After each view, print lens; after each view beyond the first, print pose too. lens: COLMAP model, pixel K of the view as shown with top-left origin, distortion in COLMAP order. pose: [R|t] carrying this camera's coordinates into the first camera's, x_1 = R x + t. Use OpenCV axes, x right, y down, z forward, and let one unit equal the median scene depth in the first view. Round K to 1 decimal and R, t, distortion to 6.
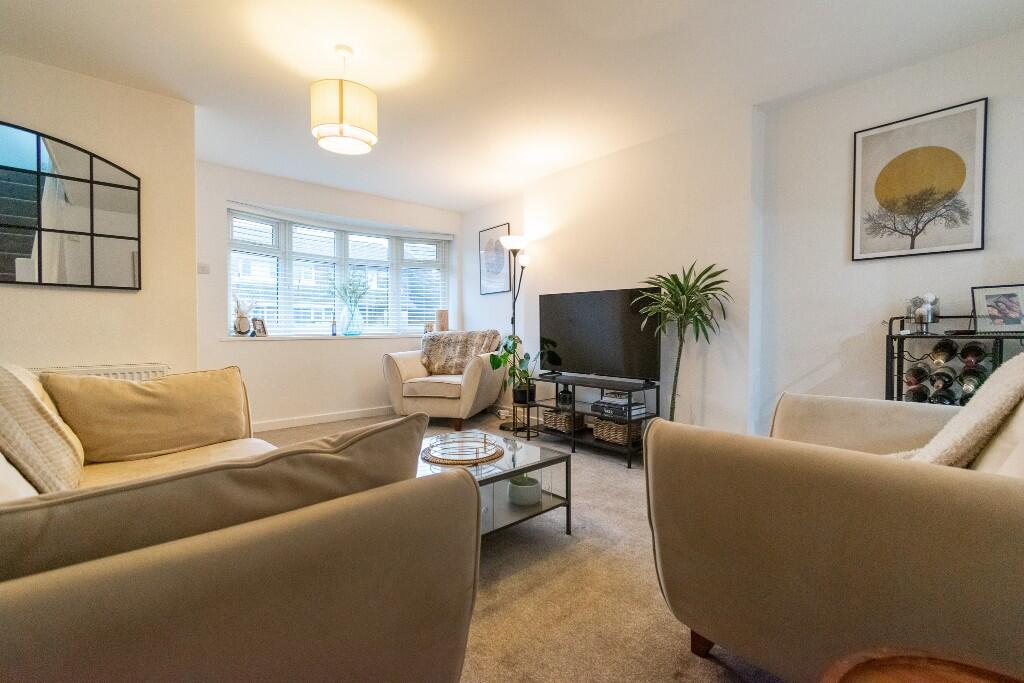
lens RADIAL K [[451.9, 0, 516.7], [0, 451.9, 335.5], [0, 0, 1]] dist [0.003171, -0.002006]
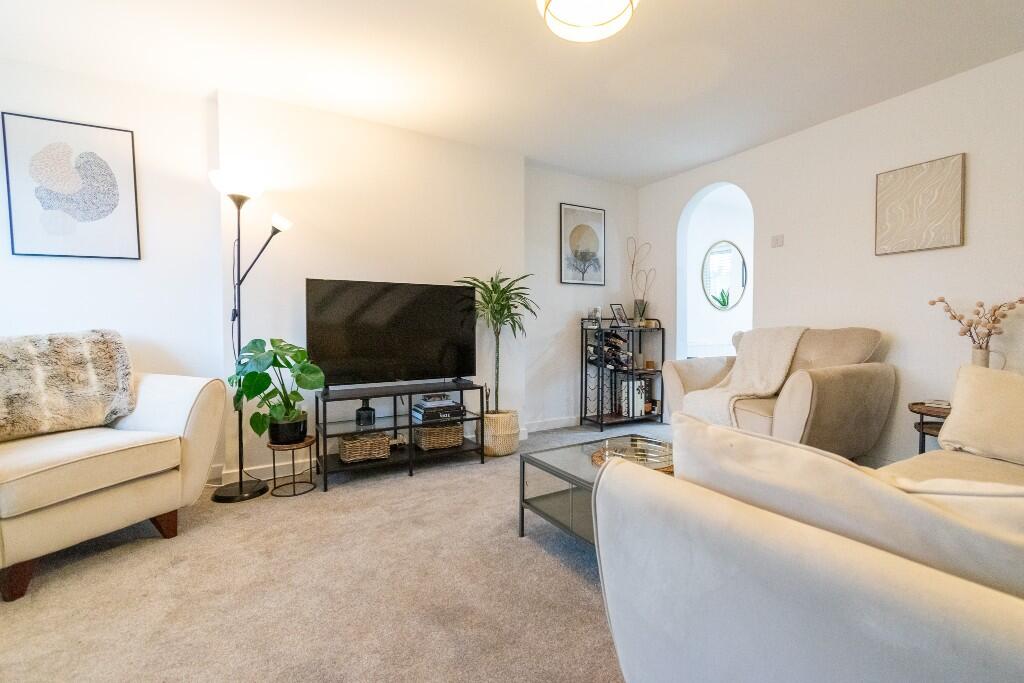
lens RADIAL K [[451.9, 0, 513.0], [0, 451.9, 339.7], [0, 0, 1]] dist [0.003171, -0.002006]
pose [[0.188150, -0.034784, 0.981524, -0.719781], [0.022137, 0.999269, 0.031170, -0.015155], [-0.981891, 0.015863, 0.188782, 0.721341]]
